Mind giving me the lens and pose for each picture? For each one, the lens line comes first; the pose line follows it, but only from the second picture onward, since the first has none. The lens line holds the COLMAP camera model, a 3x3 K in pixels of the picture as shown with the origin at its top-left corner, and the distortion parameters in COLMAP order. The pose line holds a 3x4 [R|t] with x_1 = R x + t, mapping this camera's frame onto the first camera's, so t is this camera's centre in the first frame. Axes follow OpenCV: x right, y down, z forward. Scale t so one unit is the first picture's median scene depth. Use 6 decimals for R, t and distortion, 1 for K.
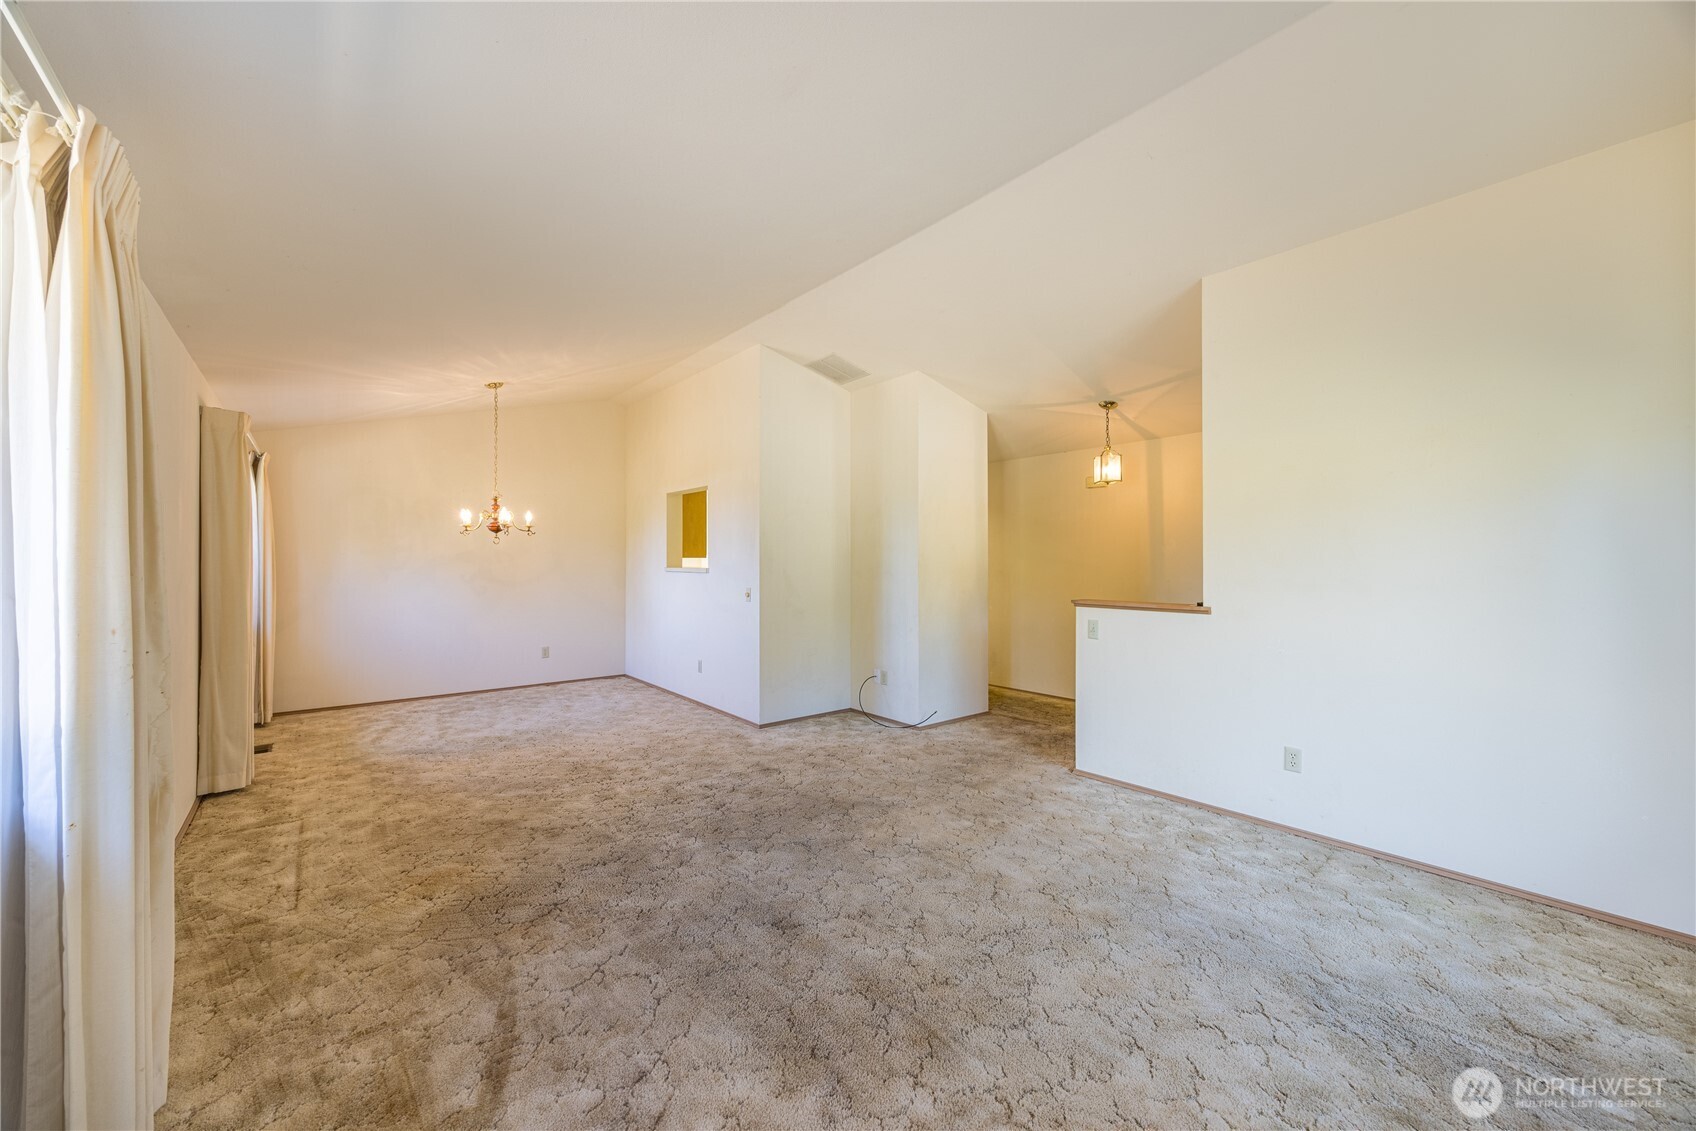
lens RADIAL K [[646.7, 0, 844.0], [0, 646.7, 559.6], [0, 0, 1]] dist [-0.002280, 0.000170]
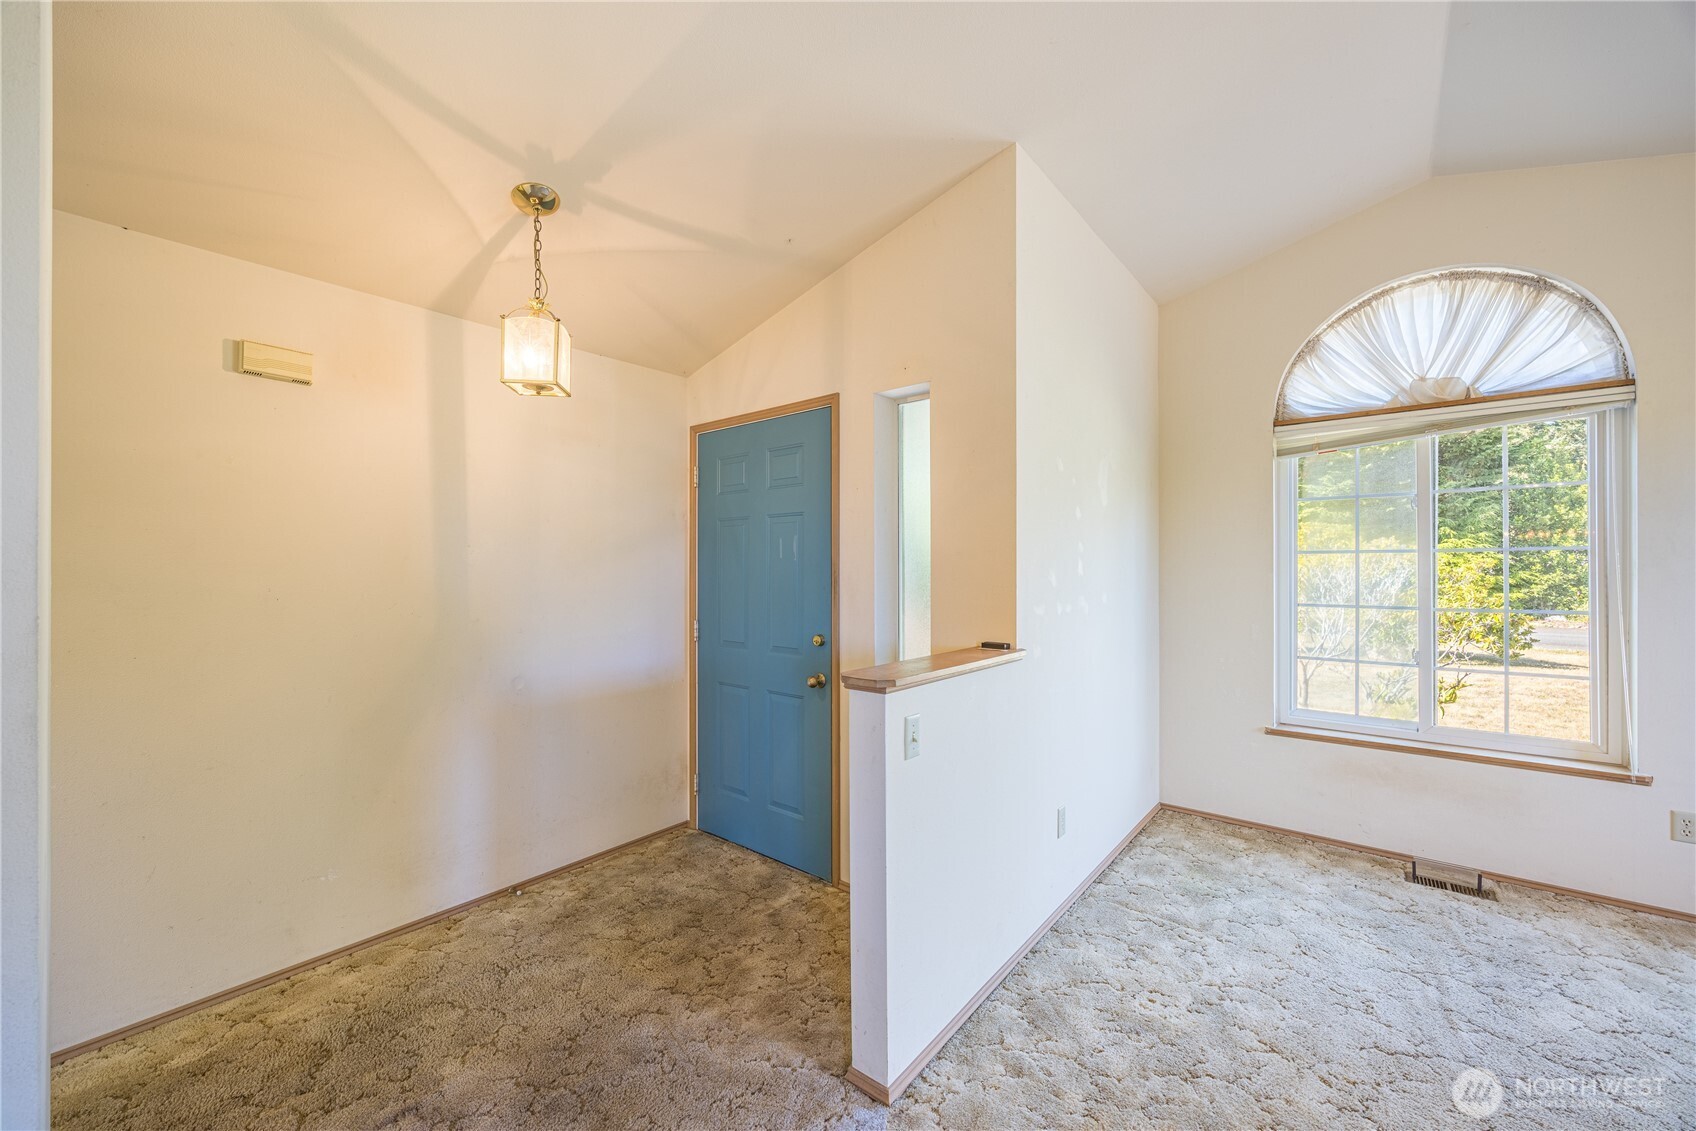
lens RADIAL K [[646.7, 0, 846.8], [0, 646.7, 571.9], [0, 0, 1]] dist [-0.002280, 0.000170]
pose [[-0.197321, -0.005646, 0.980323, -0.040949], [0.001771, 0.999980, 0.006116, -0.008772], [-0.980337, 0.002943, -0.197307, 1.170085]]
